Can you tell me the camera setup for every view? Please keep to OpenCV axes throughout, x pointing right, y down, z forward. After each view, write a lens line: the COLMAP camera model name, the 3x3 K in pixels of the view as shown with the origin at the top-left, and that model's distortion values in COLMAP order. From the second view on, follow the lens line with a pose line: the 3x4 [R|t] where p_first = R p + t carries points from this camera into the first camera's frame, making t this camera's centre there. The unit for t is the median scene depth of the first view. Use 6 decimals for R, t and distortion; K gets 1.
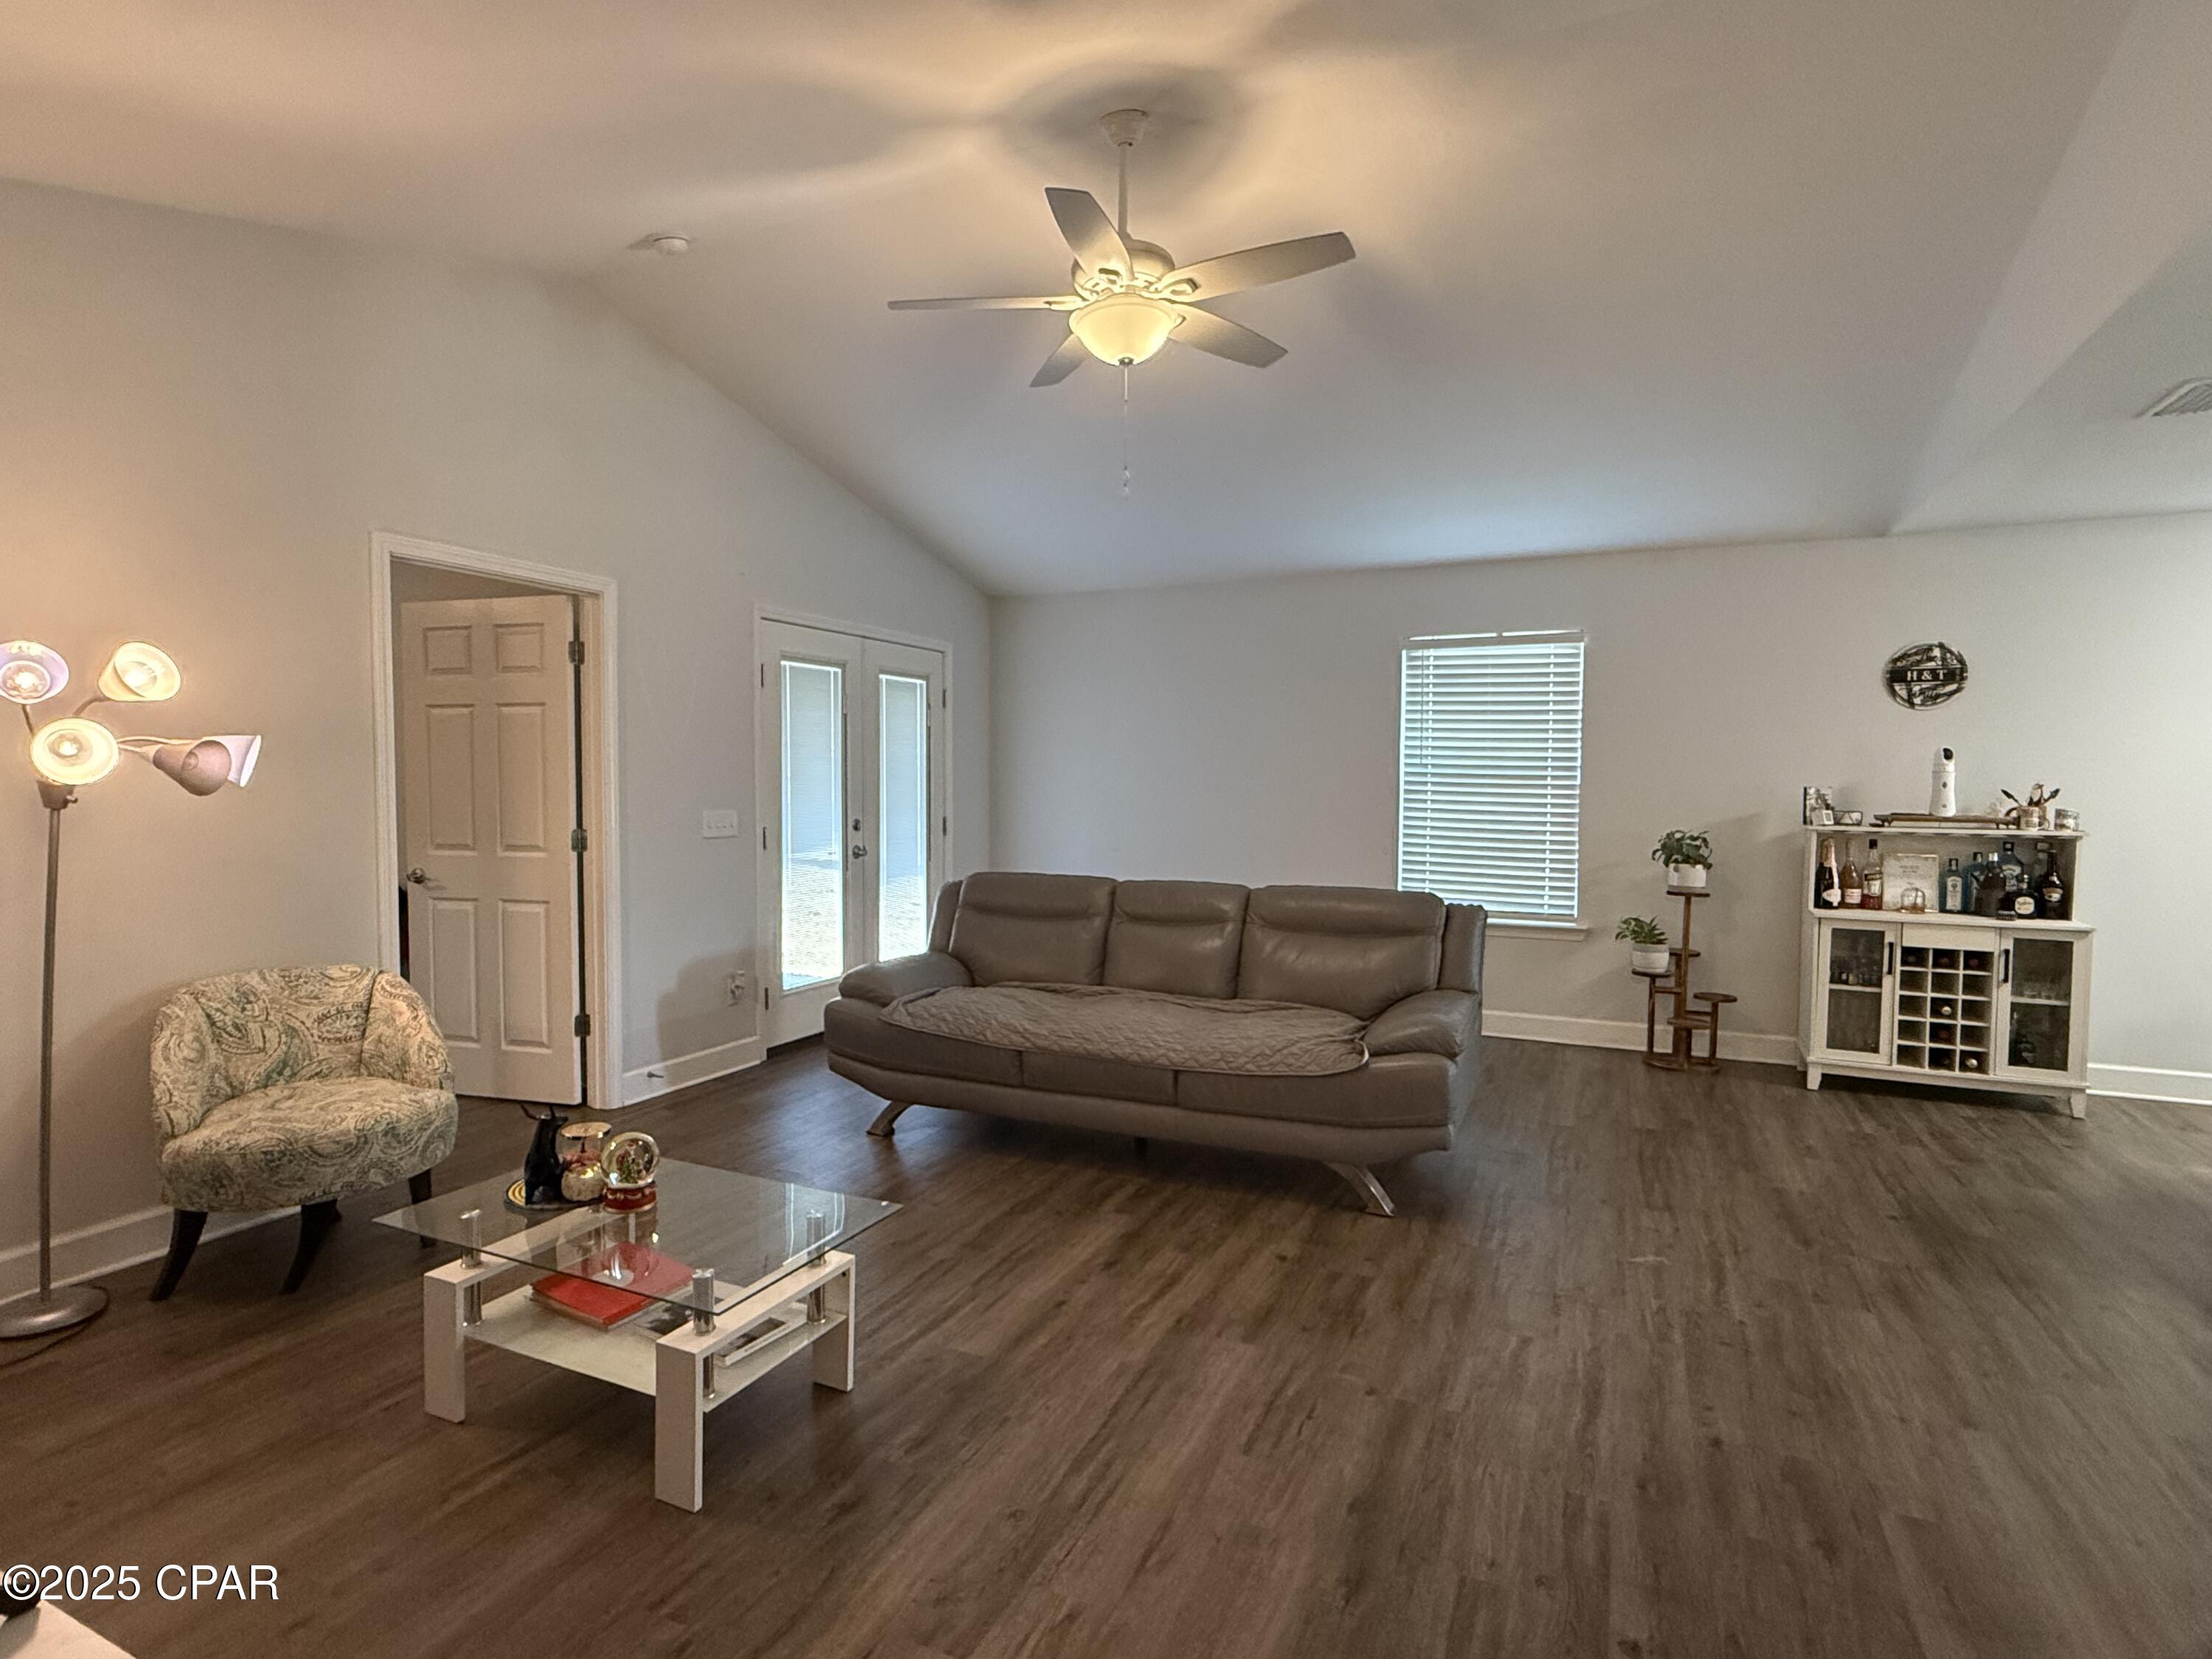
lens RADIAL K [[1142.4, 0, 1110.6], [0, 1142.4, 835.9], [0, 0, 1]] dist [-0.001223, -0.000298]
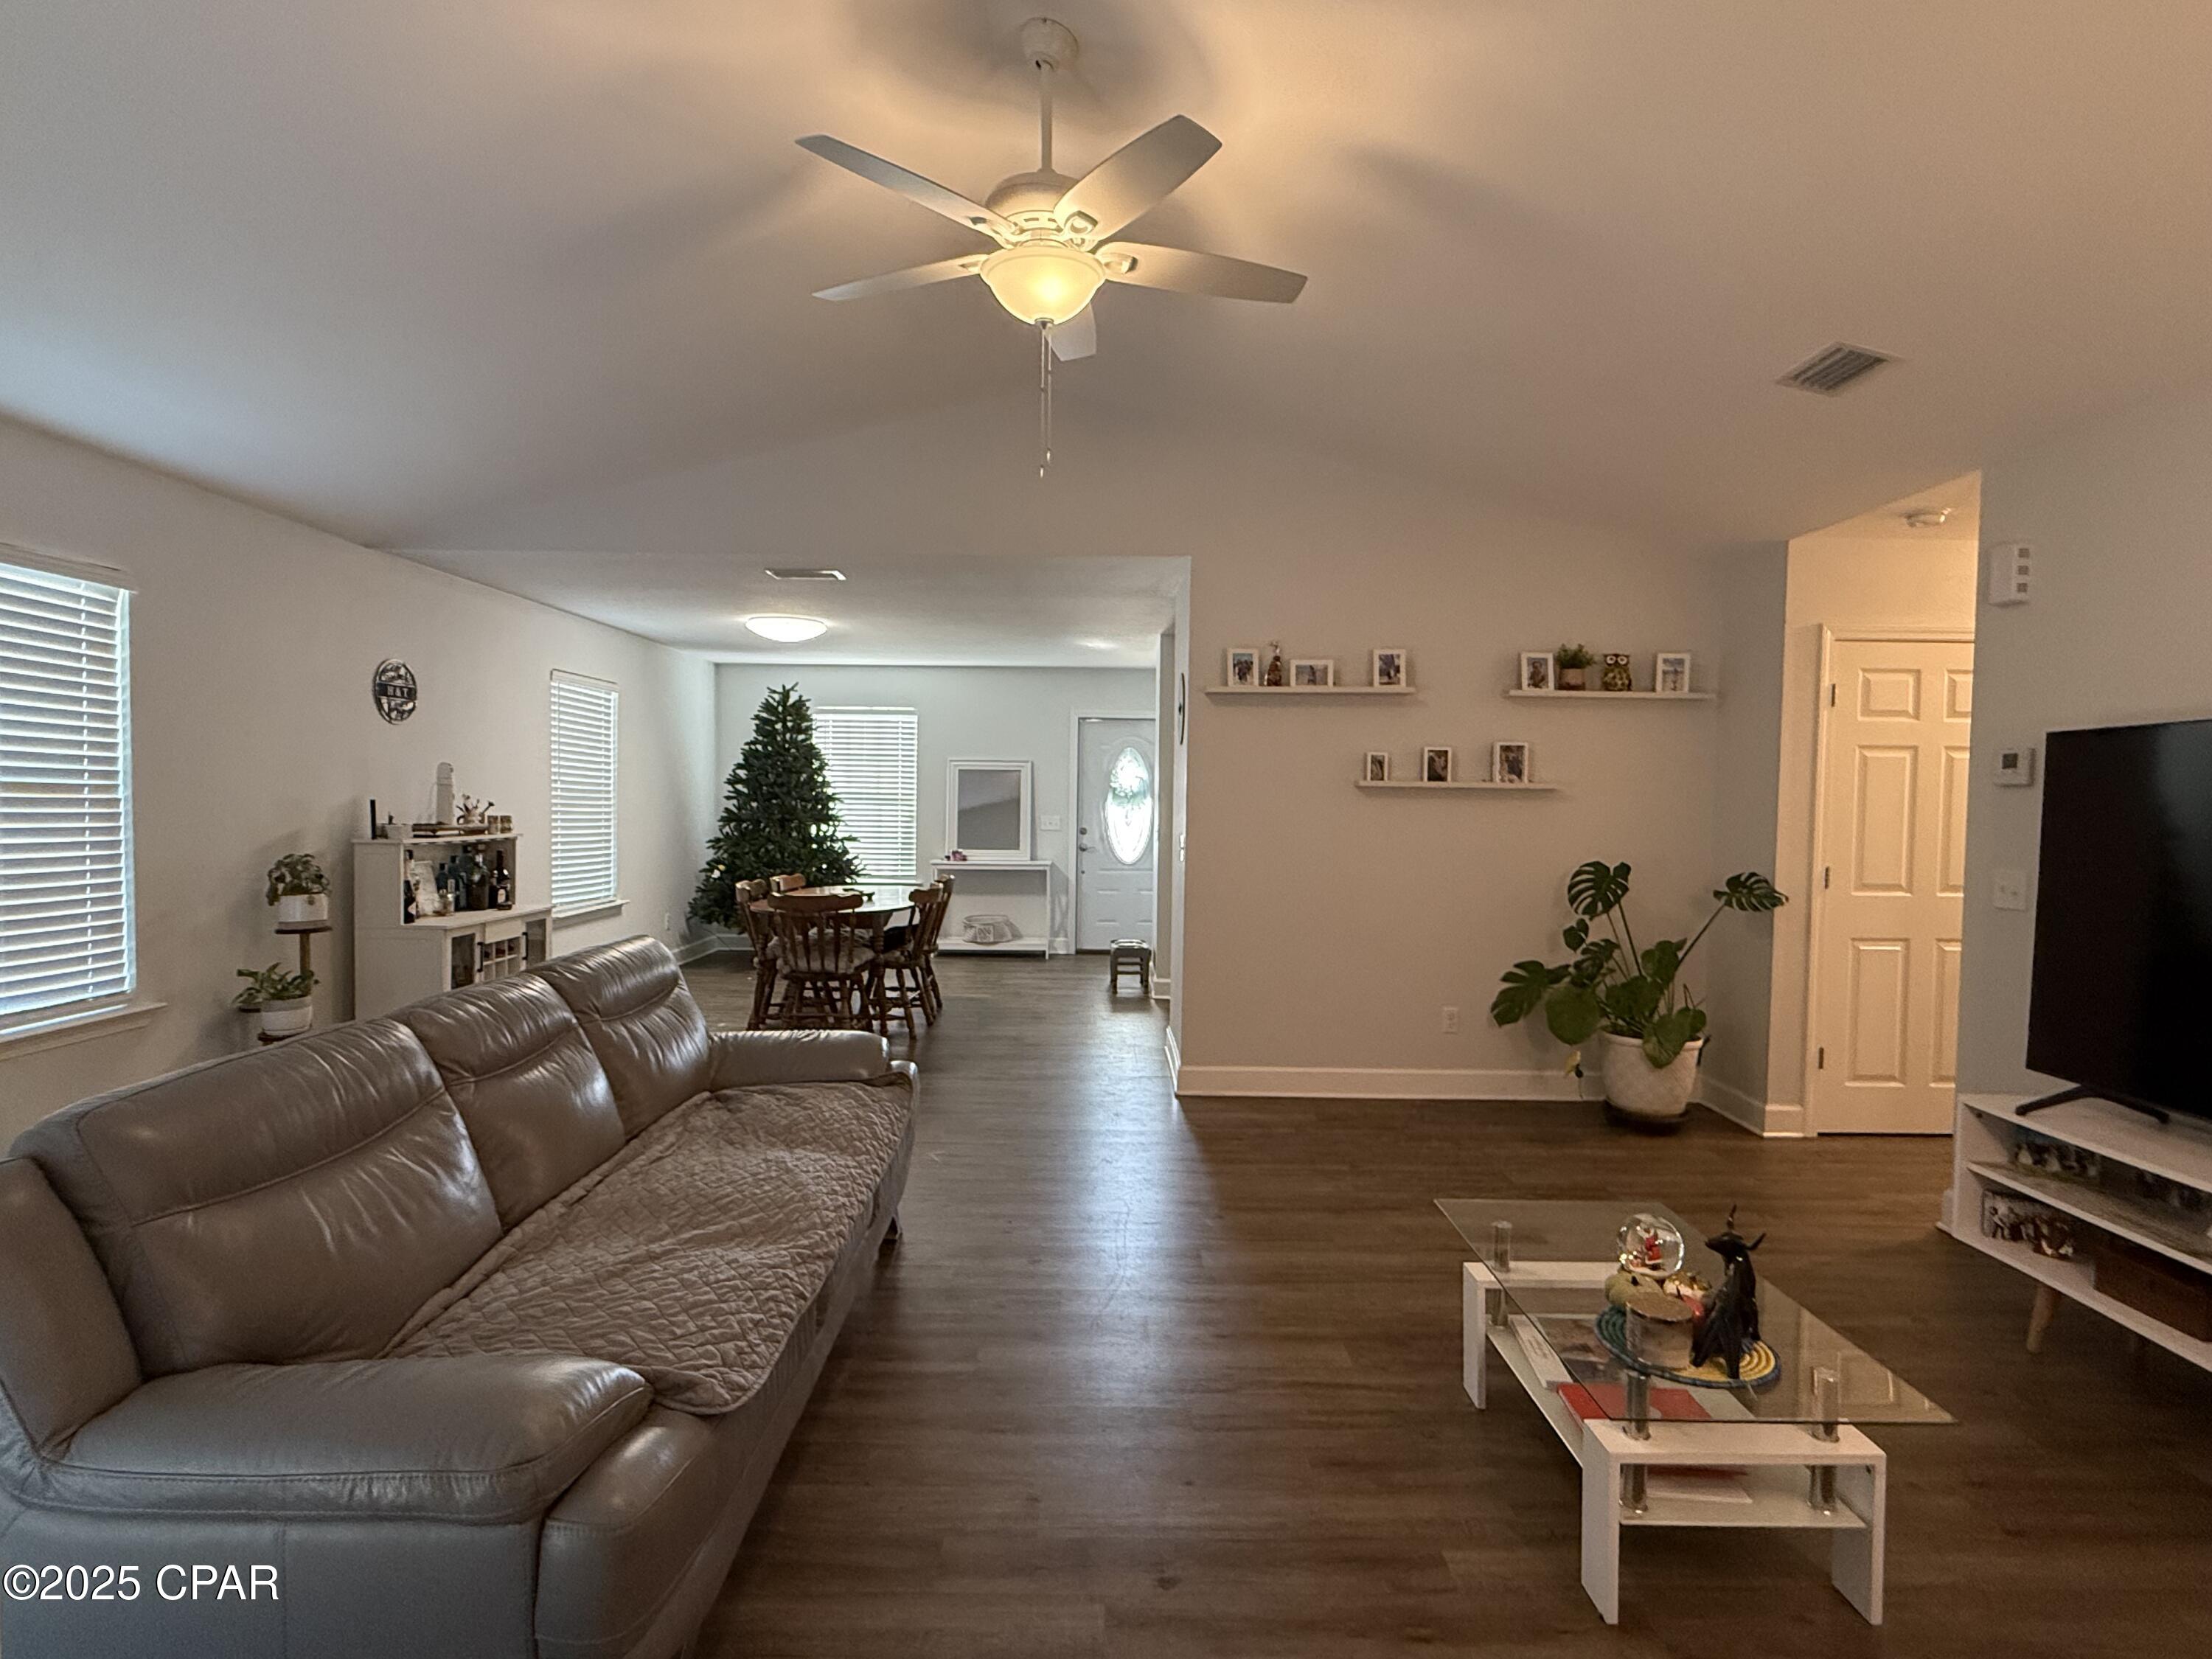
lens RADIAL K [[1089.9, 0, 1112.7], [0, 1089.9, 831.9], [0, 0, 1]] dist [0.026924, 0.000071]
pose [[-0.414332, -0.041565, 0.909176, -0.673873], [0.028355, 0.997882, 0.058542, -0.073194], [-0.909684, 0.050035, -0.412276, 1.145690]]
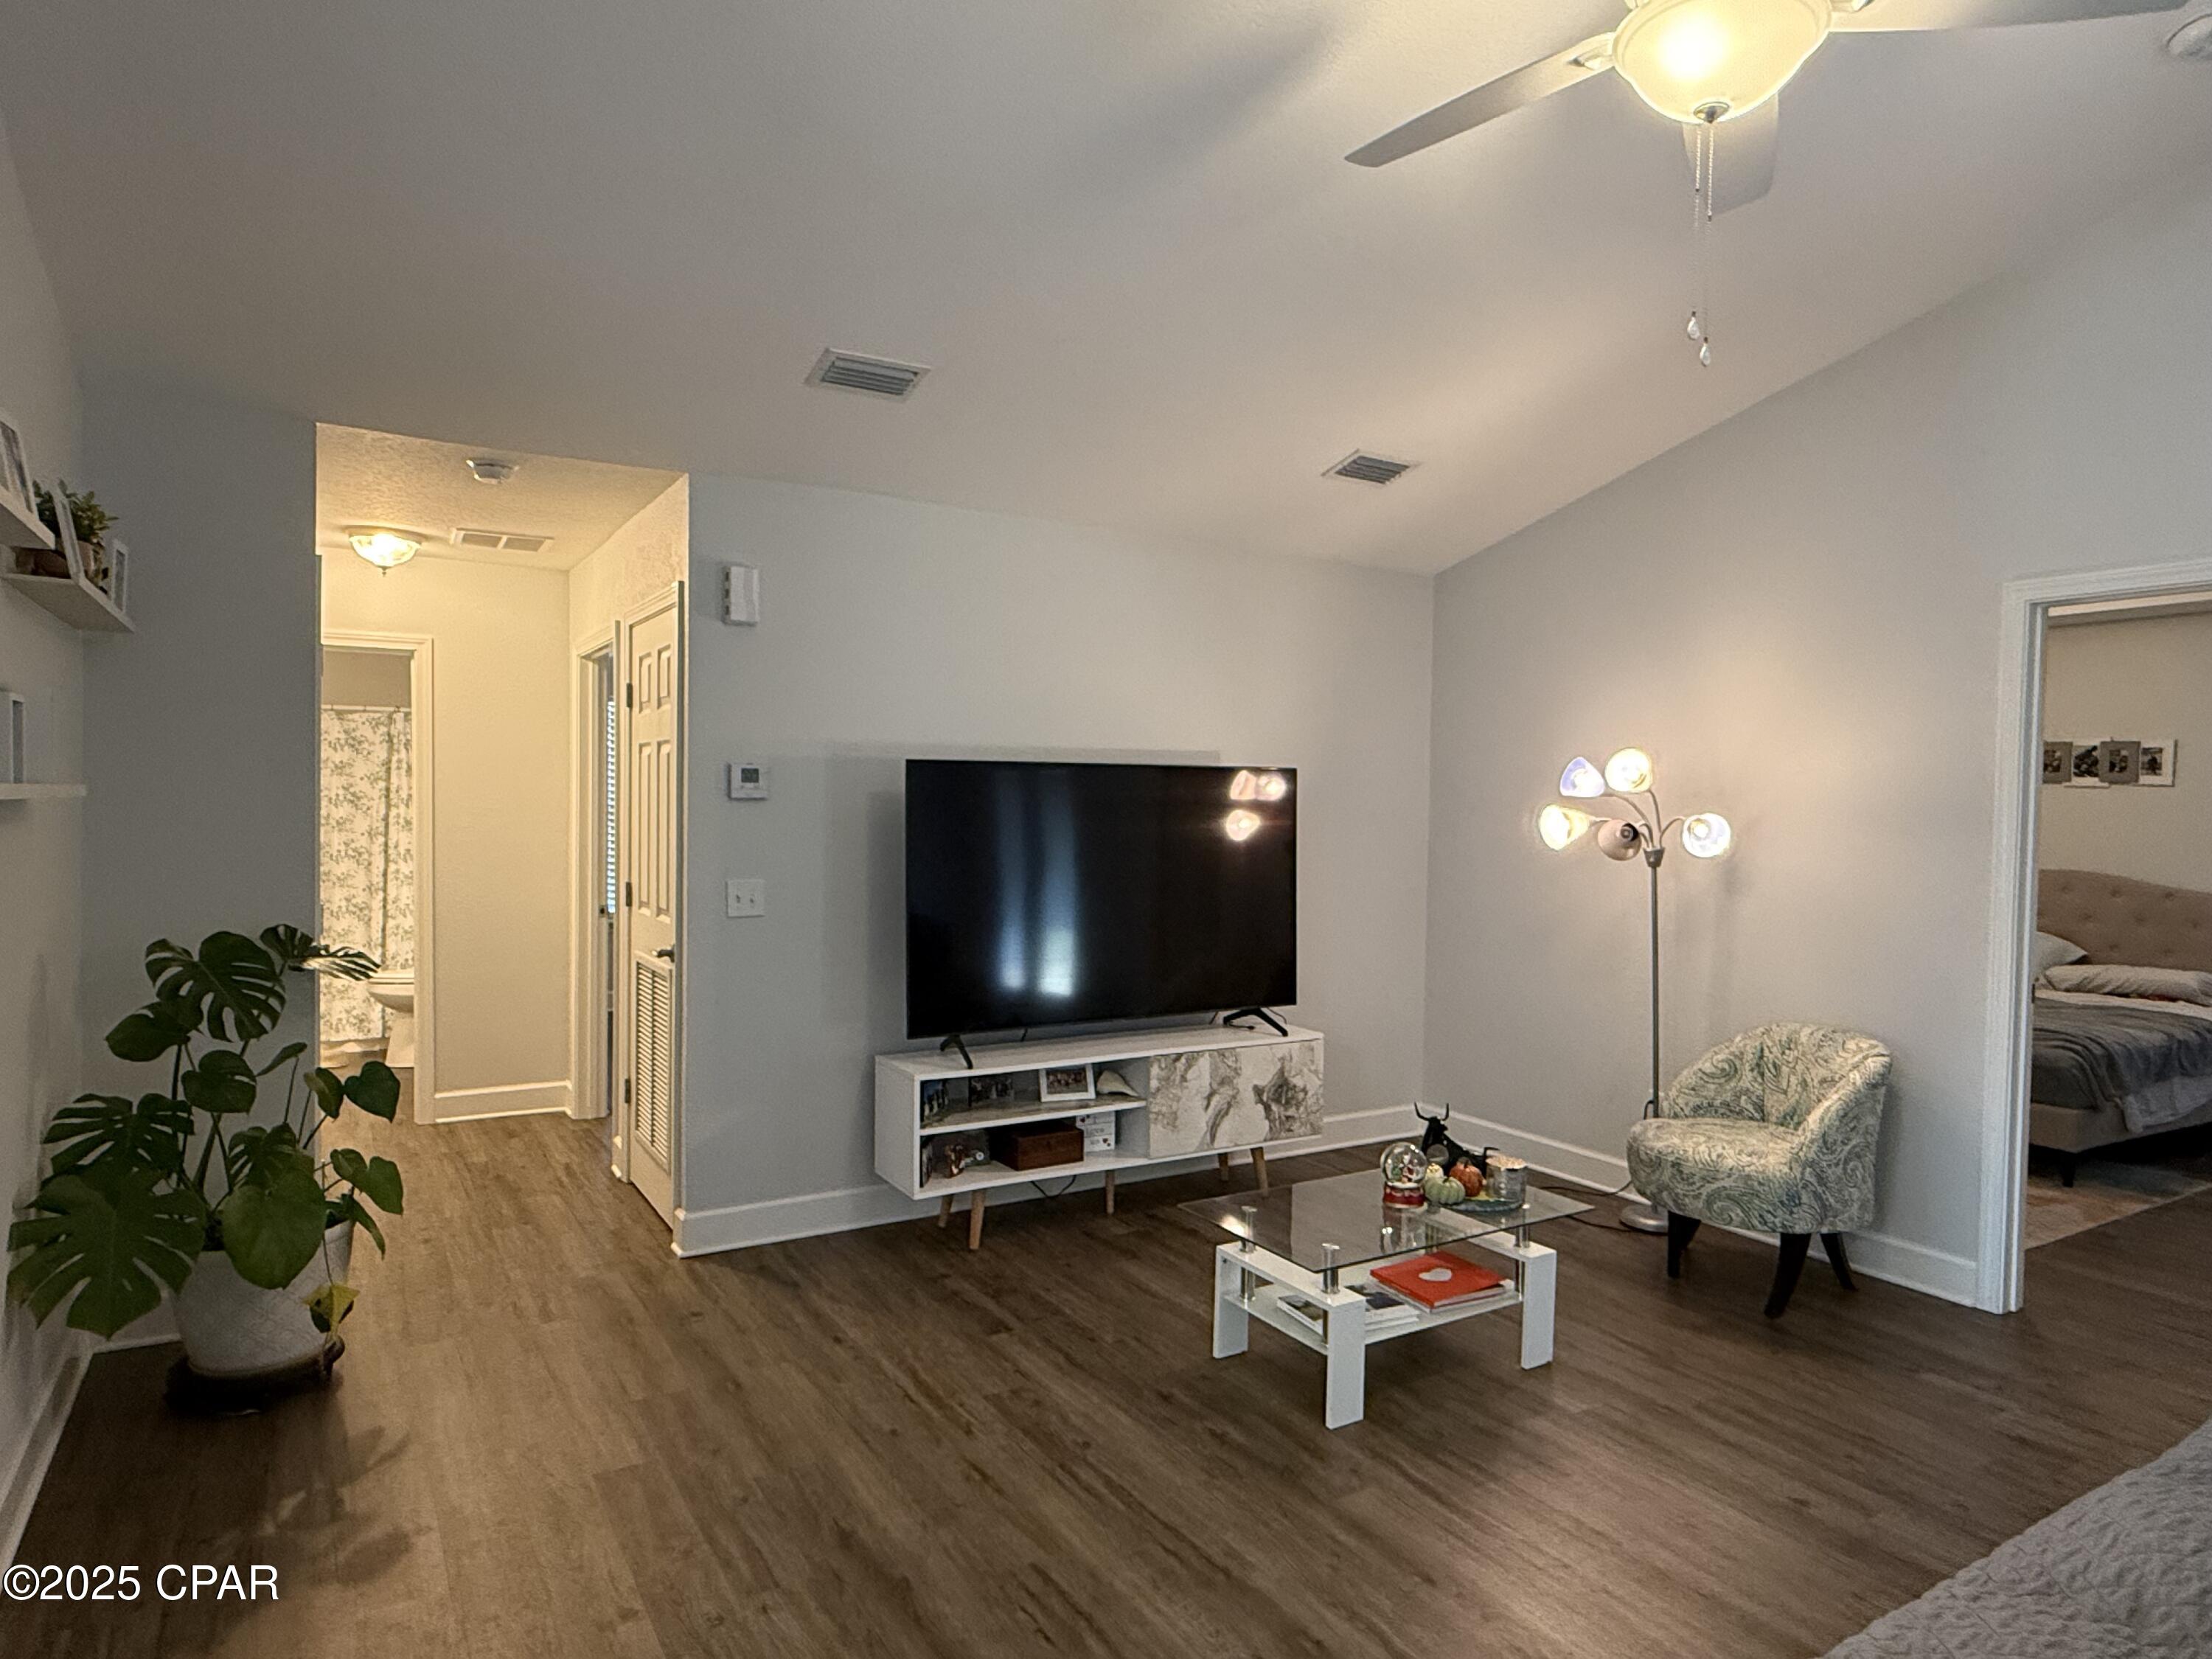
lens RADIAL K [[1324.7, 0, 1109.3], [0, 1324.7, 836.7], [0, 0, 1]] dist [0.001903, 0.001087]
pose [[-0.570294, 0.012350, -0.821348, 0.606747], [-0.056228, 0.996955, 0.054031, -0.083190], [0.819514, 0.076997, -0.567863, 1.002795]]
